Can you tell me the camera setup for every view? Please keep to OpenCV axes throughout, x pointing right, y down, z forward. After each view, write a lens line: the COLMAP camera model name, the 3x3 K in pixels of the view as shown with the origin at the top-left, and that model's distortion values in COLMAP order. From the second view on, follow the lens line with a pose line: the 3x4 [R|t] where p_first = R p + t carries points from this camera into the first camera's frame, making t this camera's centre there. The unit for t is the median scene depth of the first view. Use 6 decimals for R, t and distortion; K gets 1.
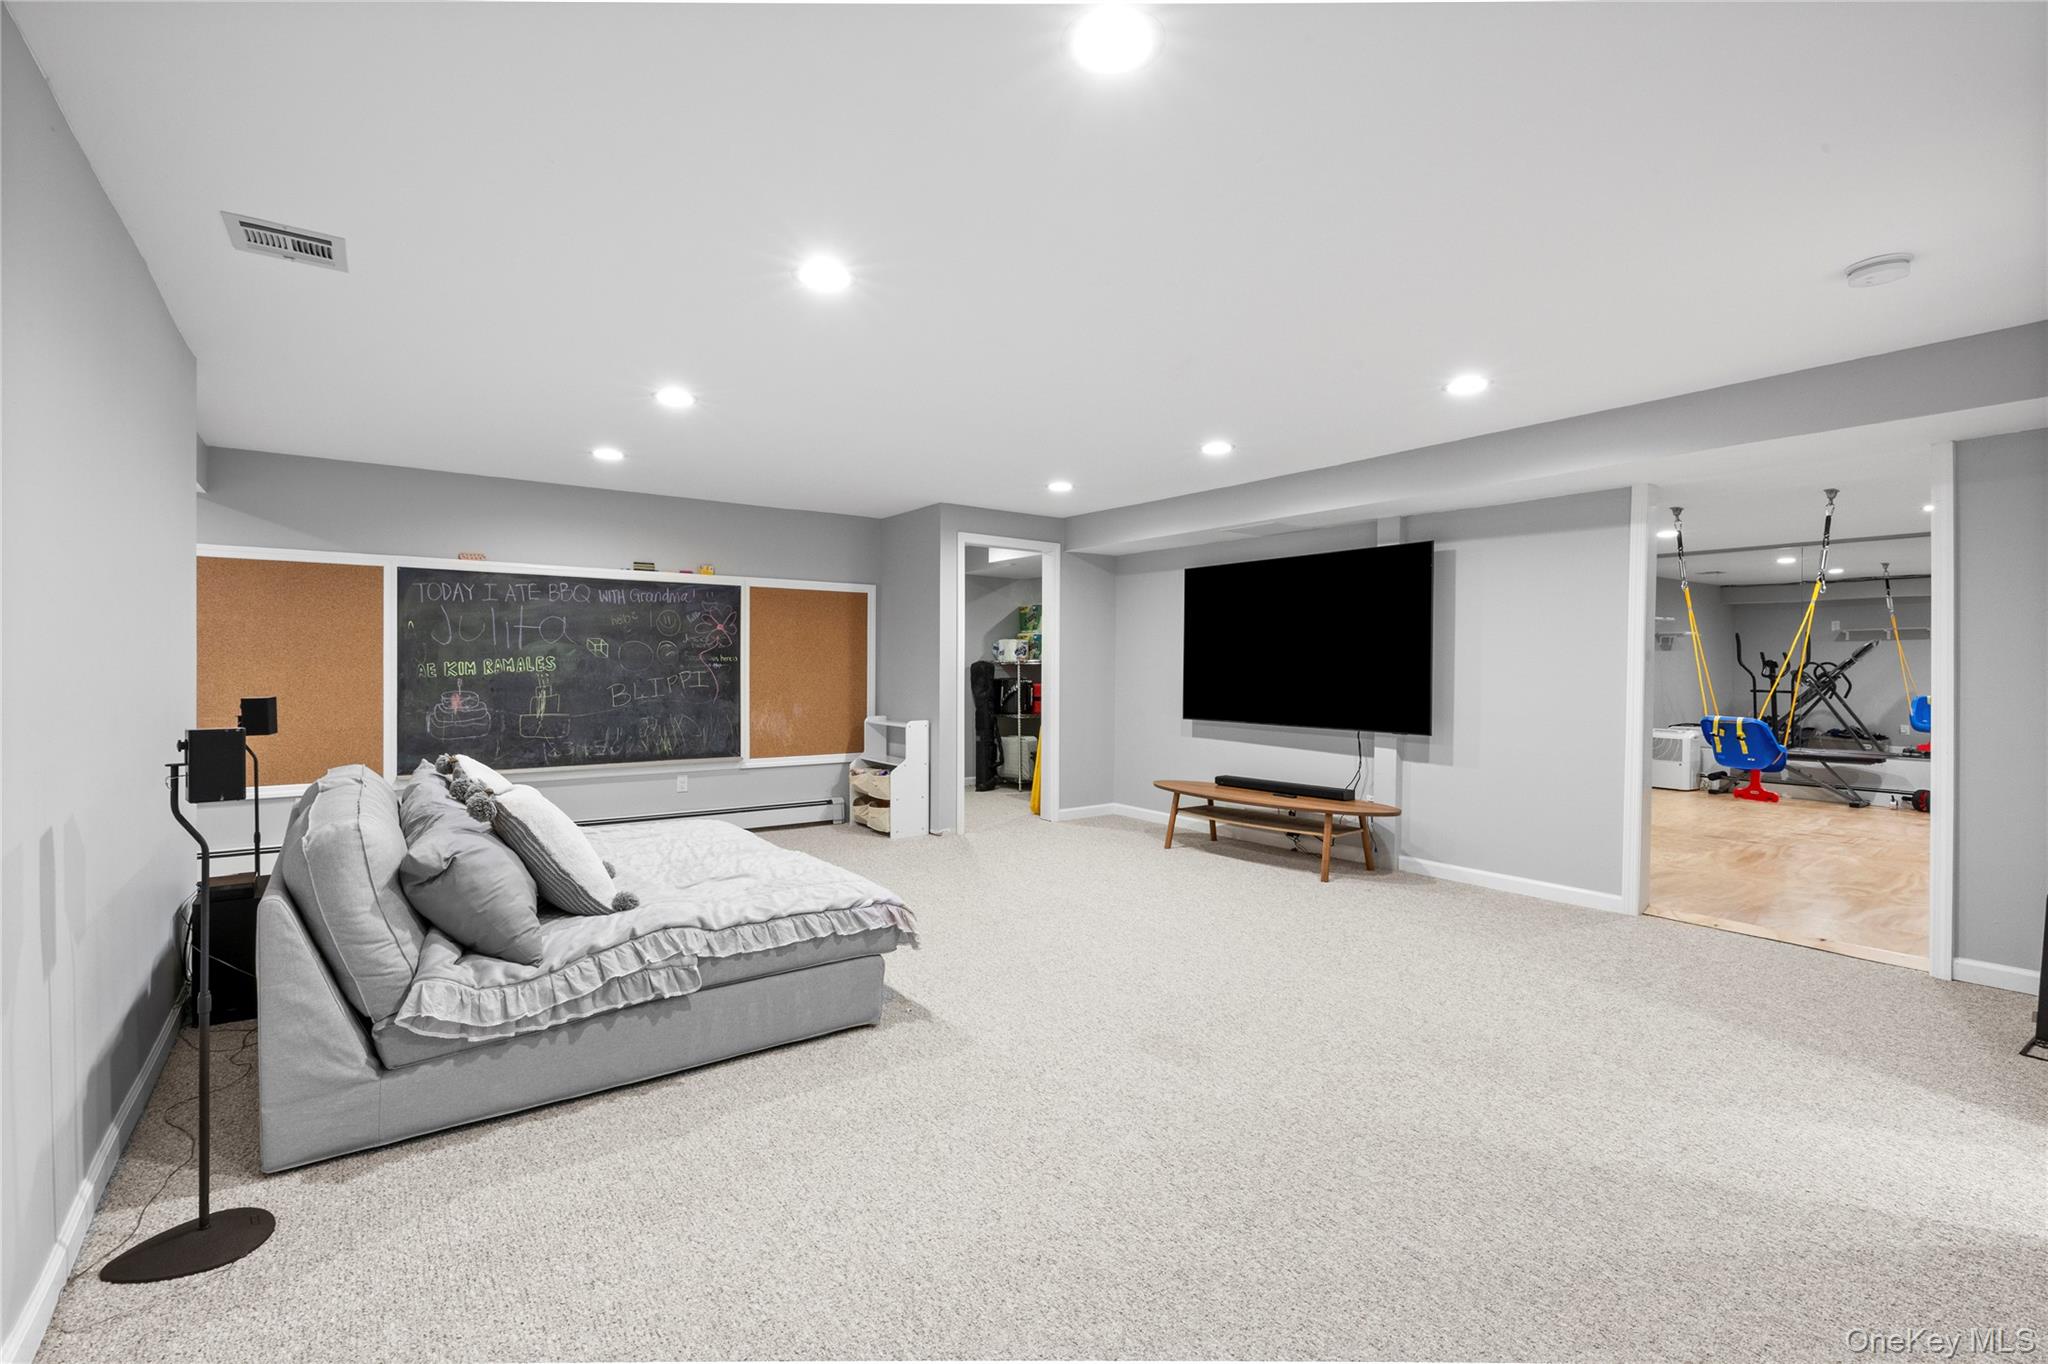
lens RADIAL K [[921.8, 0, 1023.5], [0, 921.8, 678.6], [0, 0, 1]] dist [0.000898, 0.000023]
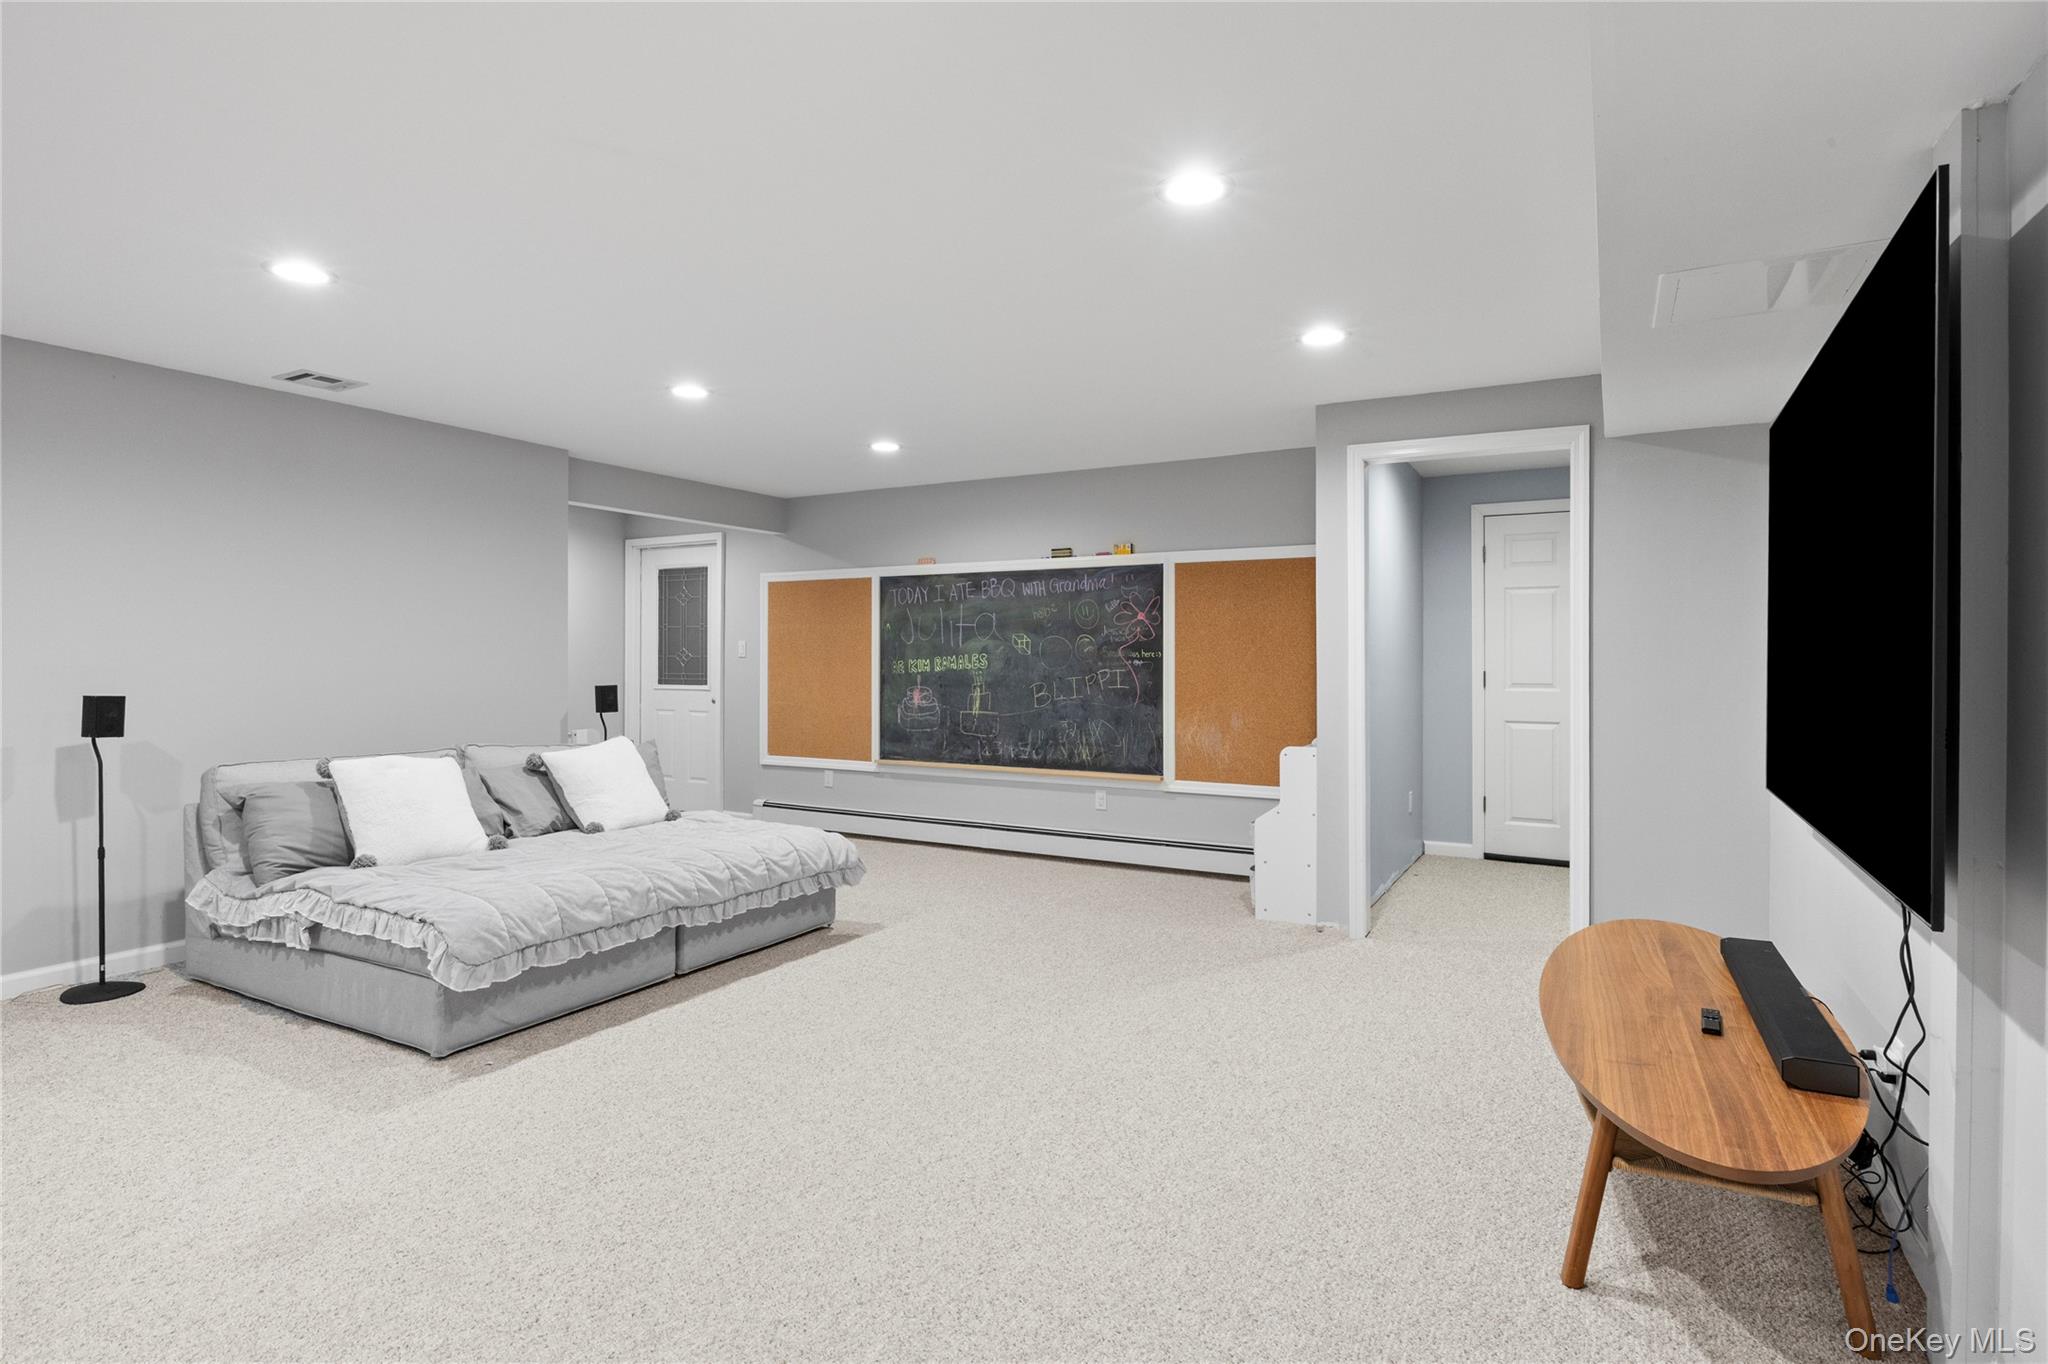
lens RADIAL K [[1036.5, 0, 1020.8], [0, 1036.5, 671.1], [0, 0, 1]] dist [-0.017333, -0.000327]
pose [[0.425440, 0.004213, -0.904977, 0.493557], [-0.014077, 0.999899, -0.001963, -0.003585], [0.904877, 0.013575, 0.425457, 0.543962]]
